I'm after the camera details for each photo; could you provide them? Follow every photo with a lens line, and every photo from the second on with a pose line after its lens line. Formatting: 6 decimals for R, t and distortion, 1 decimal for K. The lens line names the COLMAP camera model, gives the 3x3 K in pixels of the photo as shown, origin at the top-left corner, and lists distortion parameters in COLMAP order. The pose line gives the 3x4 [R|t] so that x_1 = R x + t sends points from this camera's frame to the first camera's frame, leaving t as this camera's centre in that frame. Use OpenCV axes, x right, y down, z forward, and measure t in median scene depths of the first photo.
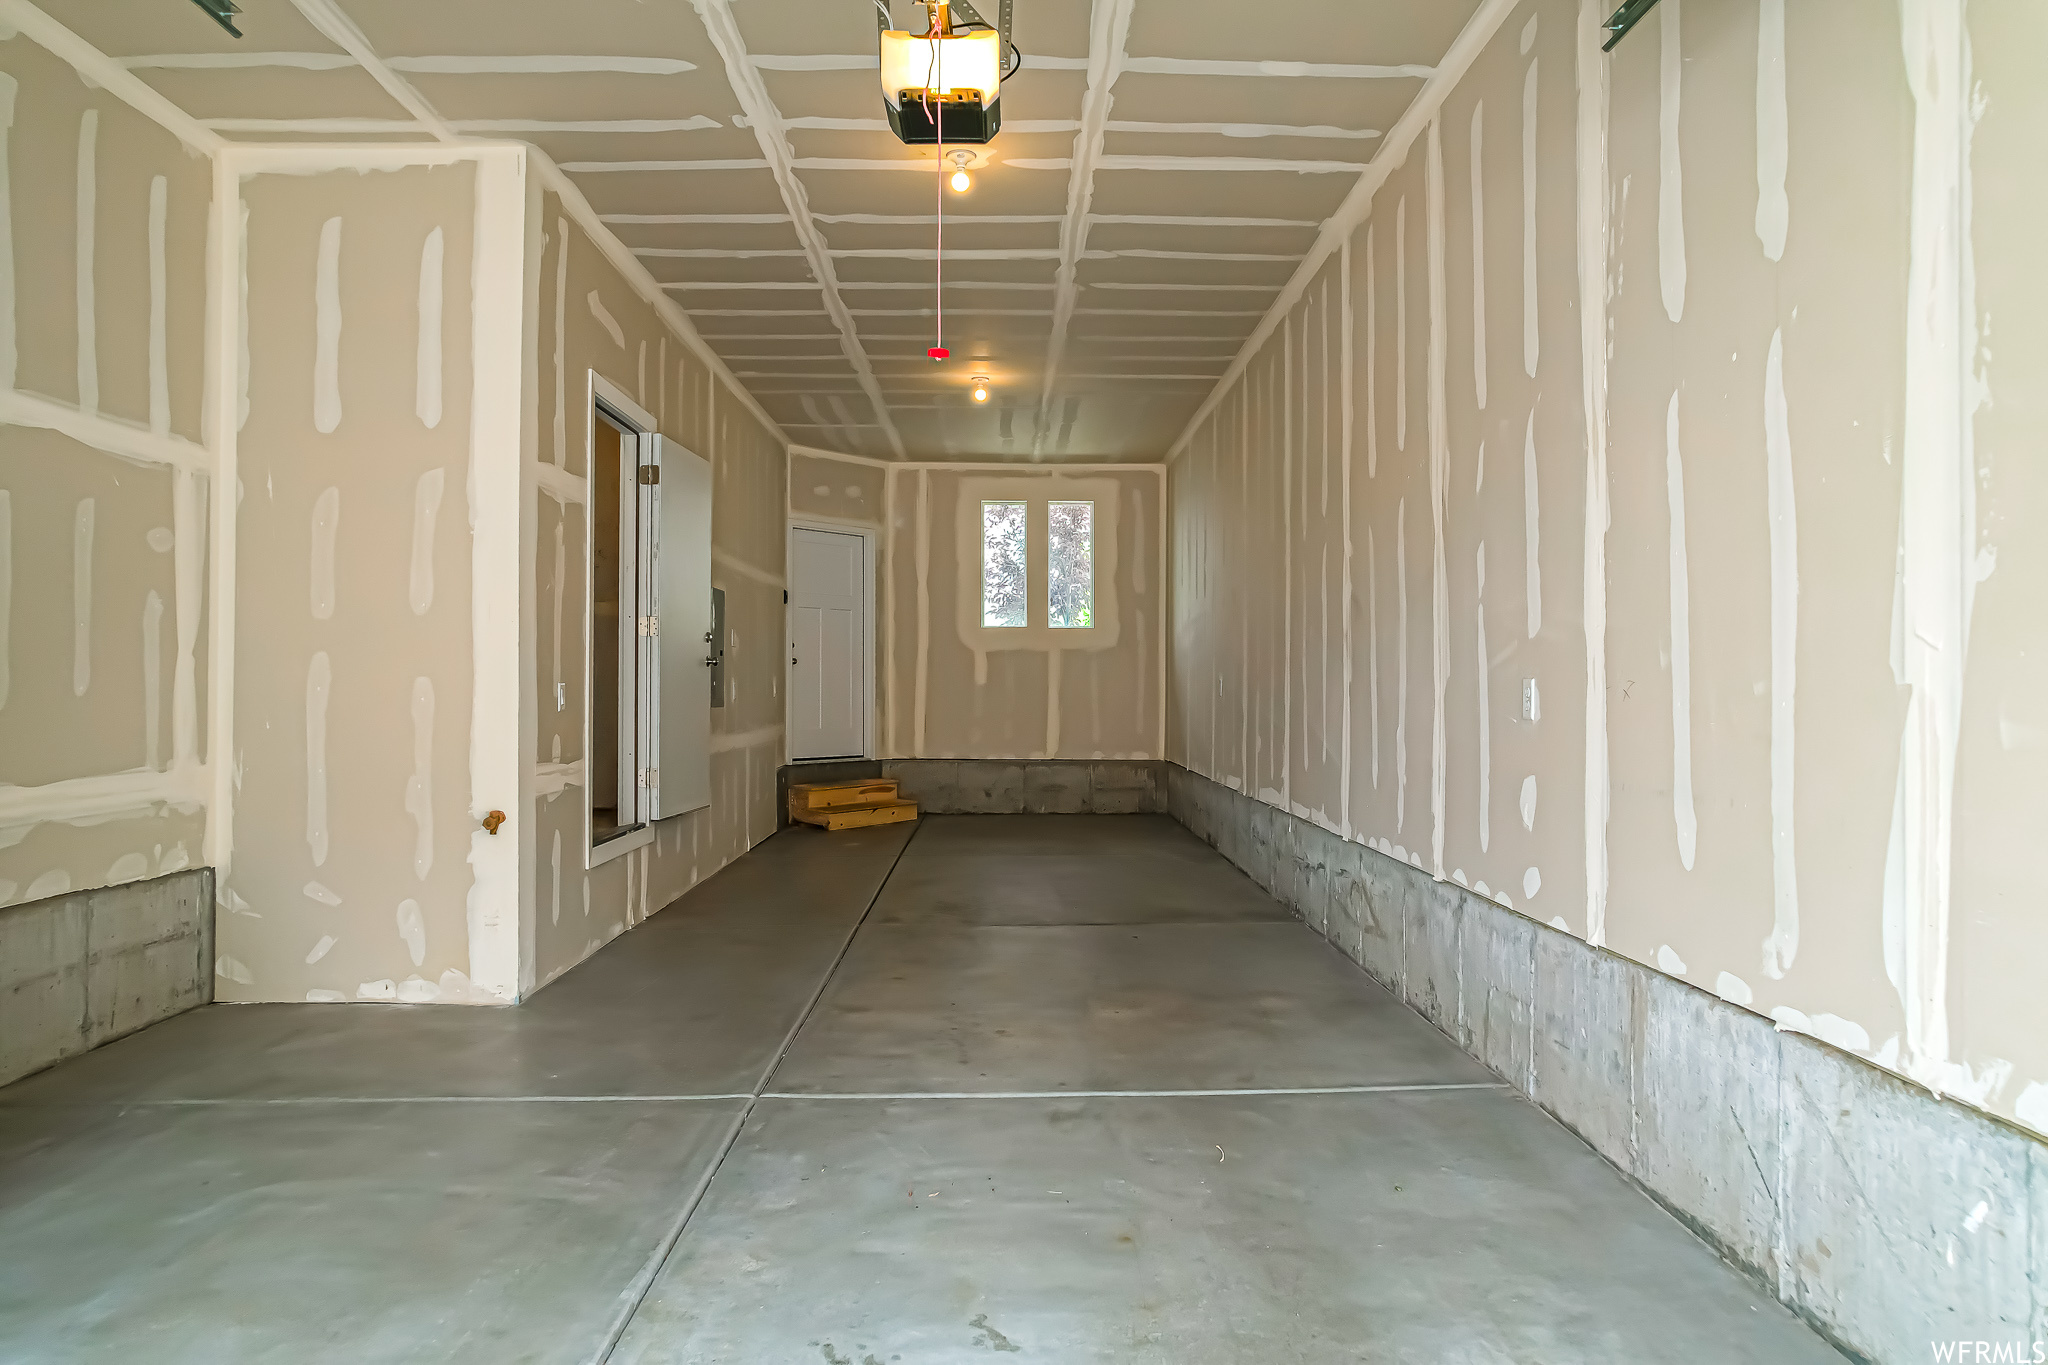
lens RADIAL K [[1306.7, 0, 1016.8], [0, 1306.7, 680.9], [0, 0, 1]] dist [-0.070582, 0.062228]
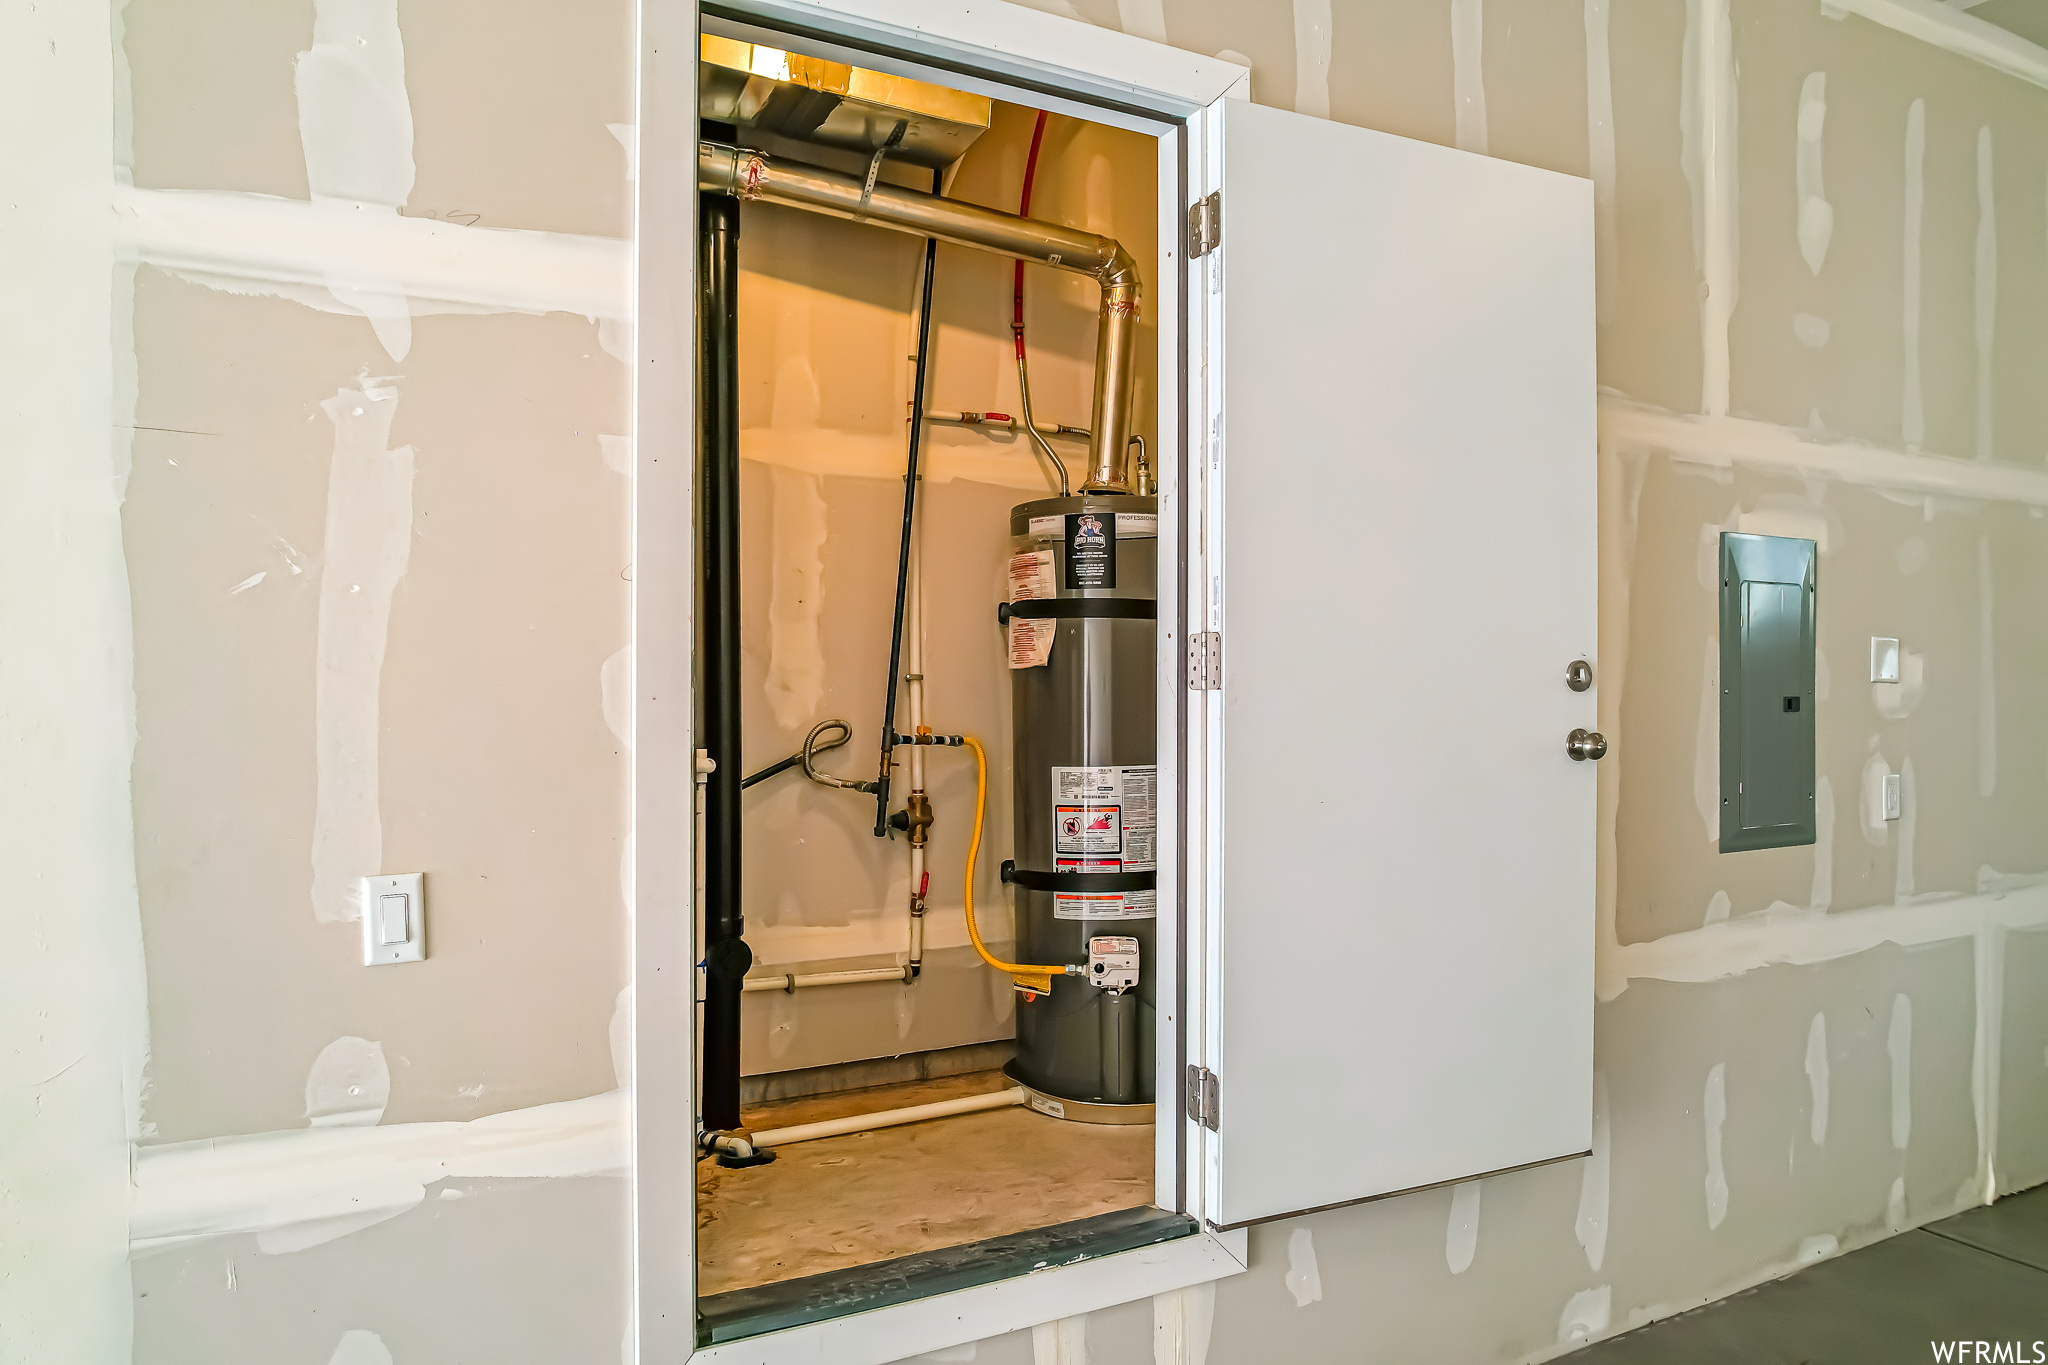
lens RADIAL K [[1306.7, 0, 1020.9], [0, 1306.7, 677.7], [0, 0, 1]] dist [-0.070582, 0.062228]
pose [[0.455897, -0.000595, -0.890032, 0.003821], [0.005480, 0.999983, 0.002138, -0.039053], [0.890016, -0.005852, 0.455892, 0.797728]]
